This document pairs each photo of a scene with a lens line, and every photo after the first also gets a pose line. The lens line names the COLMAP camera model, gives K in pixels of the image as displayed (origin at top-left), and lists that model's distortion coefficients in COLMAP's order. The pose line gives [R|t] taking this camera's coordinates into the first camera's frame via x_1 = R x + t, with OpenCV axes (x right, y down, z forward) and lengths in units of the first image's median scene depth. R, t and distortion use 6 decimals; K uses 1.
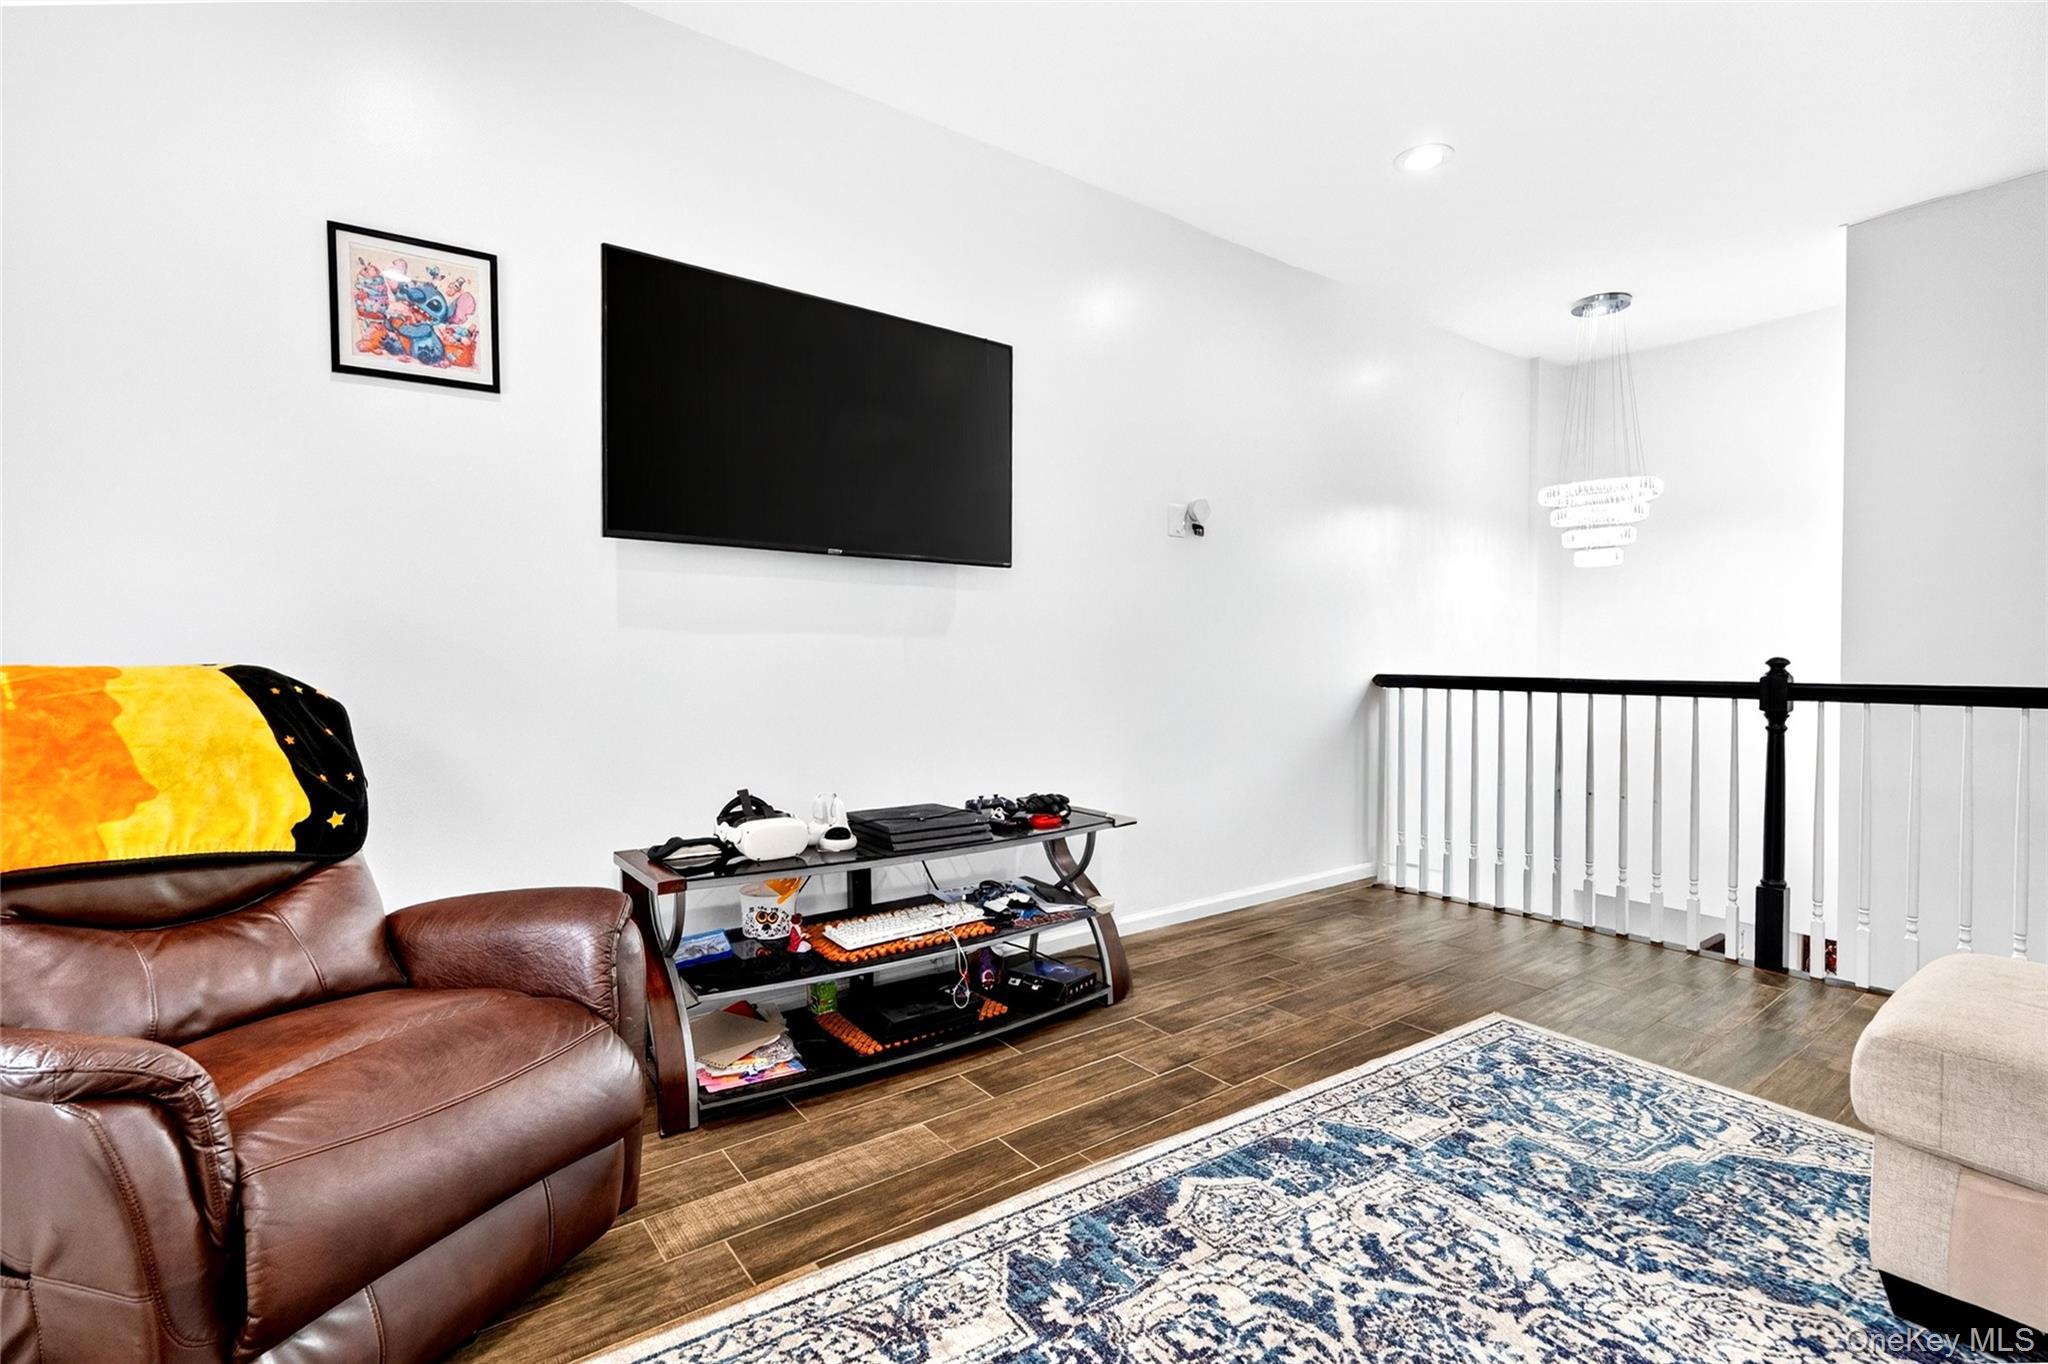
lens RADIAL K [[922.4, 0, 1019.4], [0, 922.4, 676.4], [0, 0, 1]] dist [-0.005378, 0.000551]
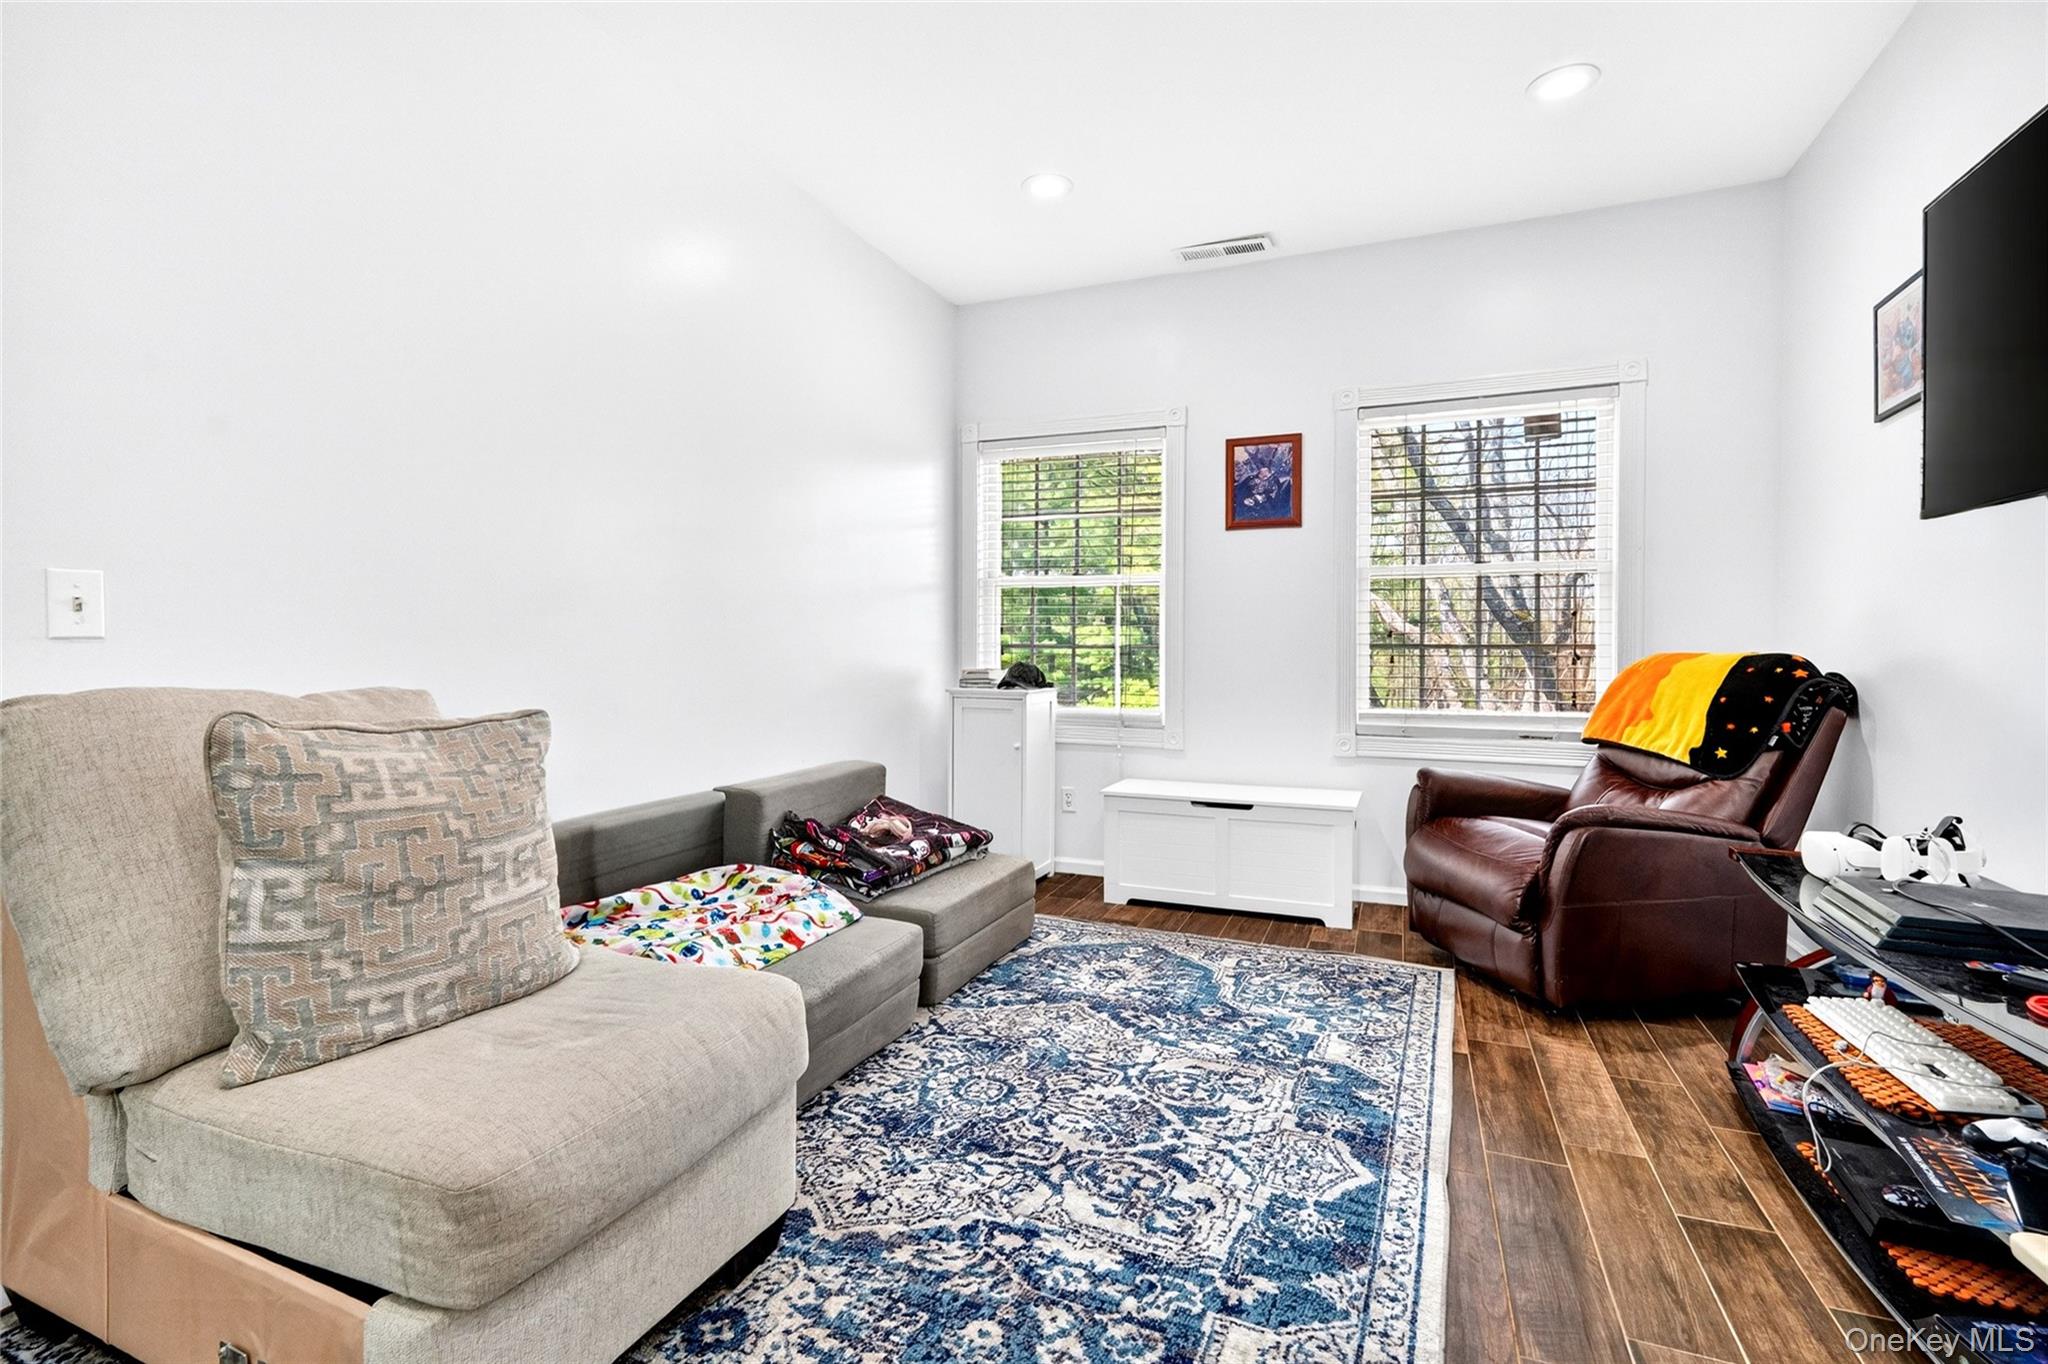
lens RADIAL K [[922.4, 0, 1017.7], [0, 922.4, 660.8], [0, 0, 1]] dist [-0.005378, 0.000551]
pose [[-0.859806, 0.001470, -0.510619, 1.102176], [-0.014950, 0.999495, 0.028050, -0.025404], [0.510402, 0.031751, -0.859350, 1.794009]]
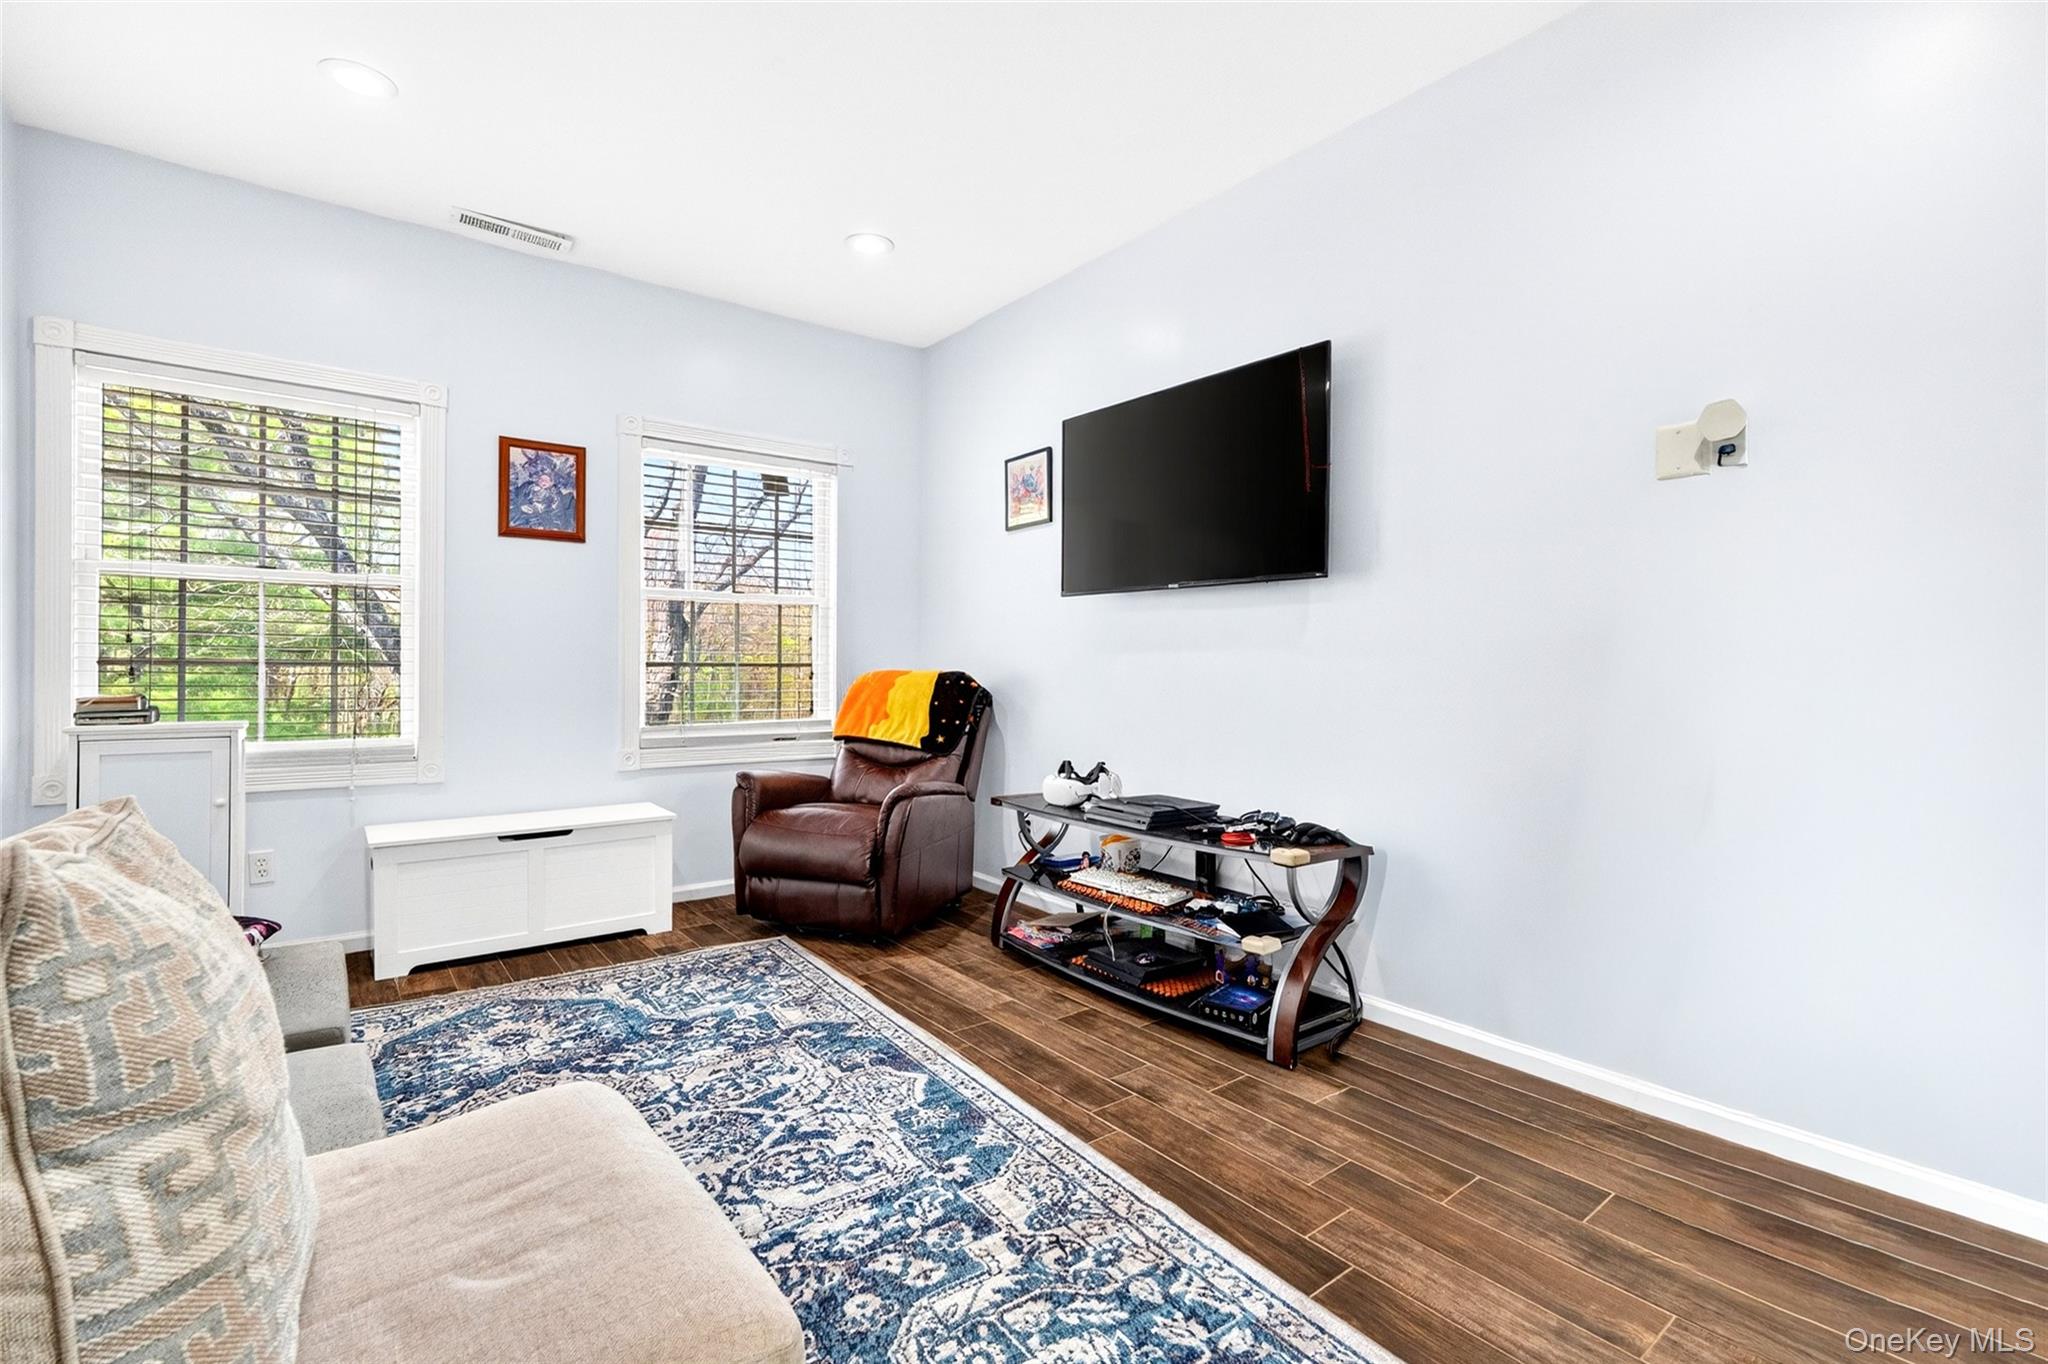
lens RADIAL K [[922.4, 0, 1027.8], [0, 922.4, 670.7], [0, 0, 1]] dist [-0.005378, 0.000551]
pose [[0.023966, 0.005394, -0.999698, 1.616418], [-0.027619, 0.999607, 0.004732, -0.031892], [0.999331, 0.027497, 0.024106, 1.208812]]
